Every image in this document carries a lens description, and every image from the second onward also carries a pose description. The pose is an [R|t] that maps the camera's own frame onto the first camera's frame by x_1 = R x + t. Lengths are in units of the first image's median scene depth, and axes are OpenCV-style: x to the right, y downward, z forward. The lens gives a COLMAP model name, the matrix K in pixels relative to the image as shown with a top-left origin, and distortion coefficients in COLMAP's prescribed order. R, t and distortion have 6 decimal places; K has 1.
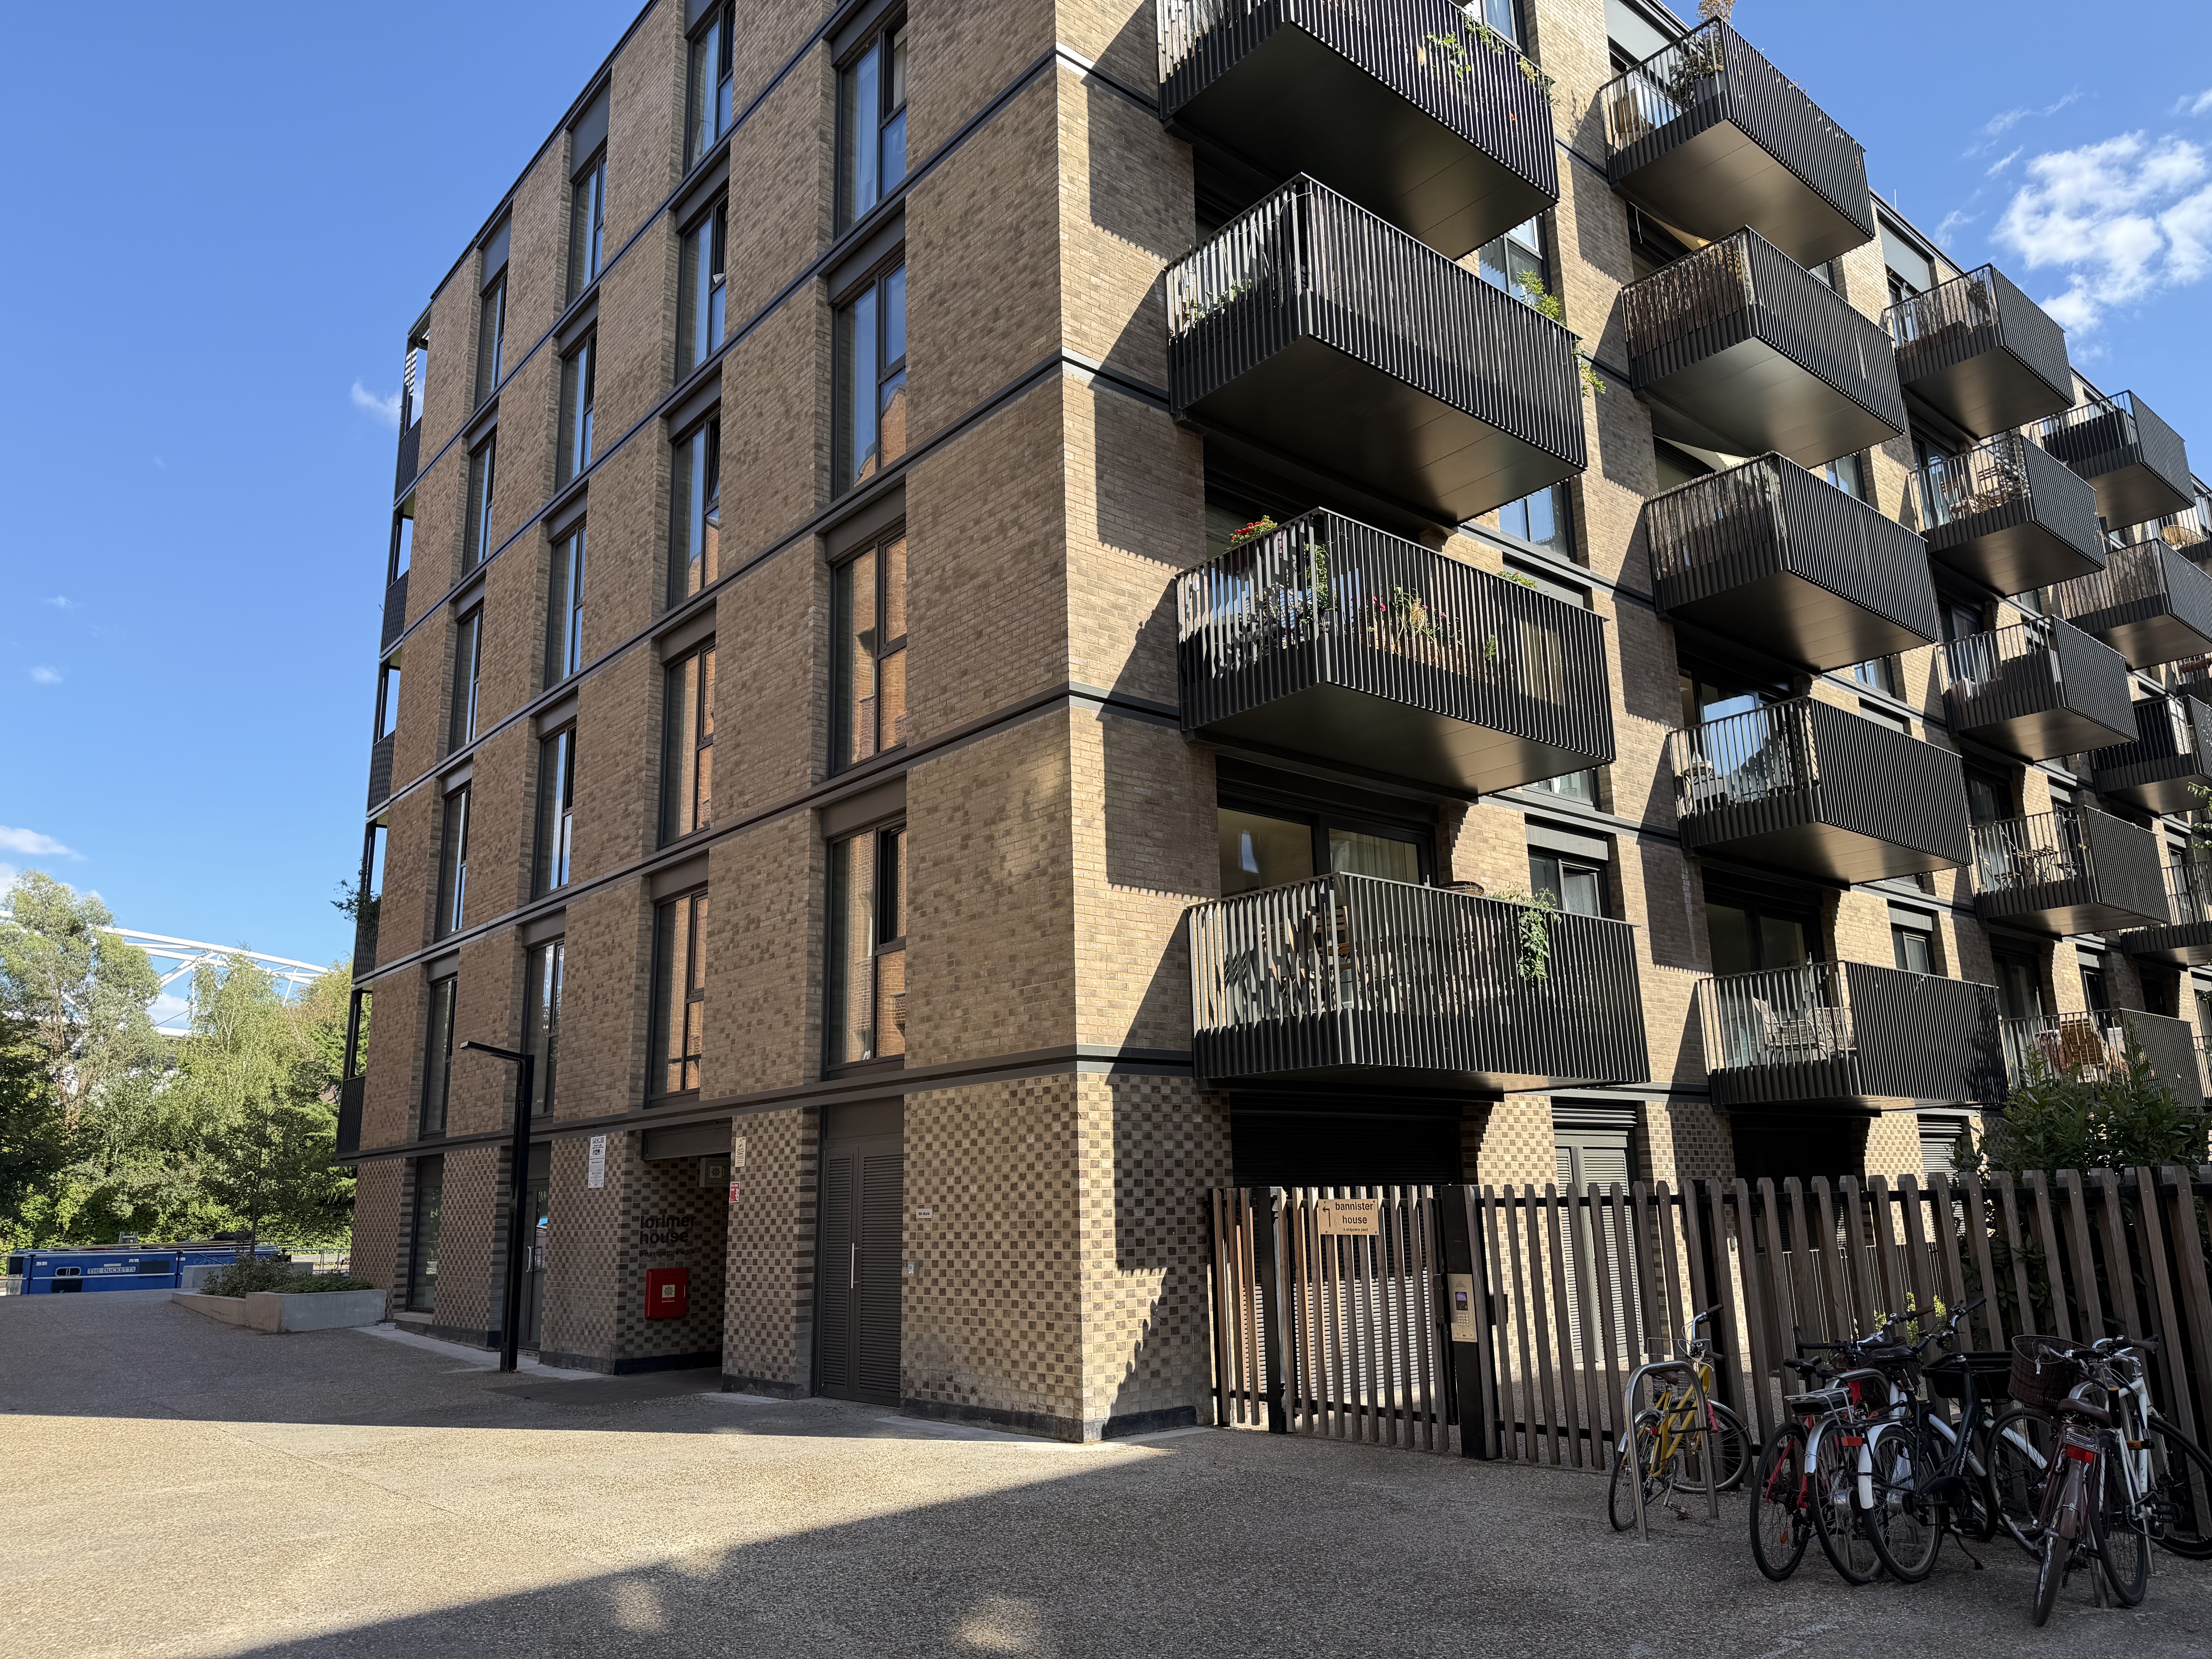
lens RADIAL K [[1562.2, 0, 1117.5], [0, 1562.2, 837.8], [0, 0, 1]] dist [0.017475, -0.041287]
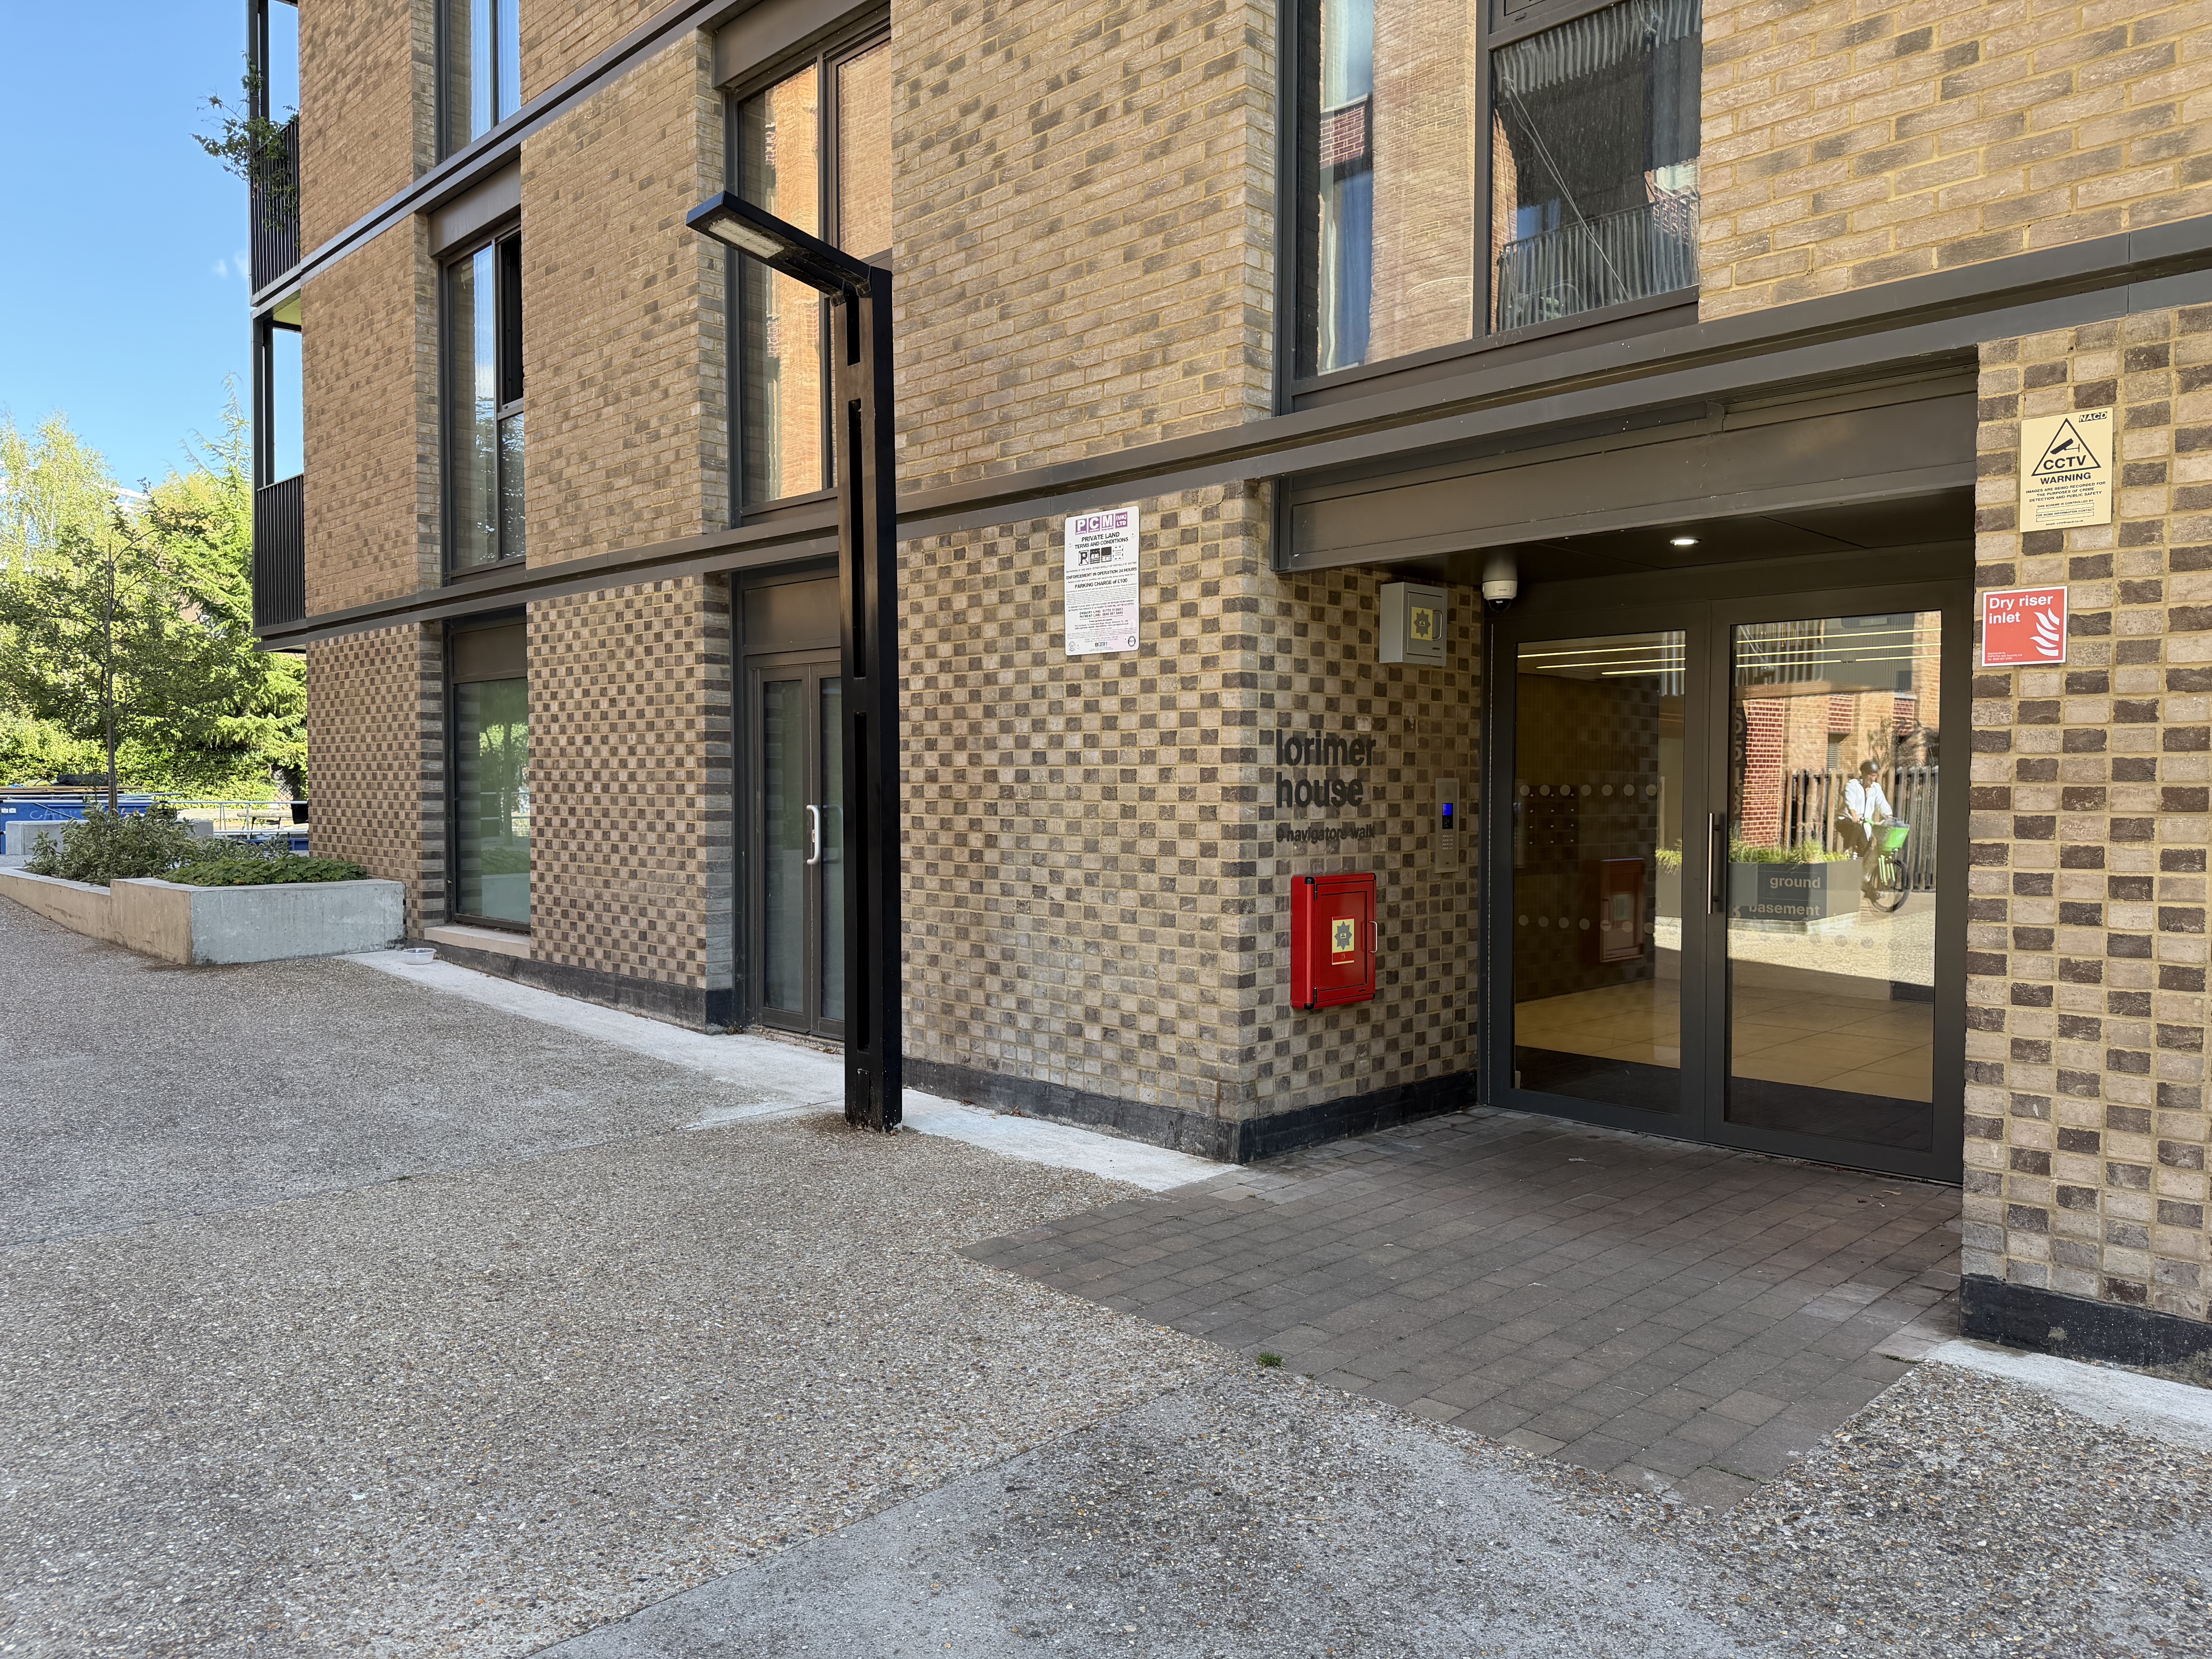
lens RADIAL K [[1562.2, 0, 1179.7], [0, 1562.2, 867.8], [0, 0, 1]] dist [0.017475, -0.041287]
pose [[0.994074, 0.025470, 0.105679, -0.356286], [-0.053822, 0.959960, 0.274917, 0.173585], [-0.094446, -0.278976, 0.955642, 0.648982]]
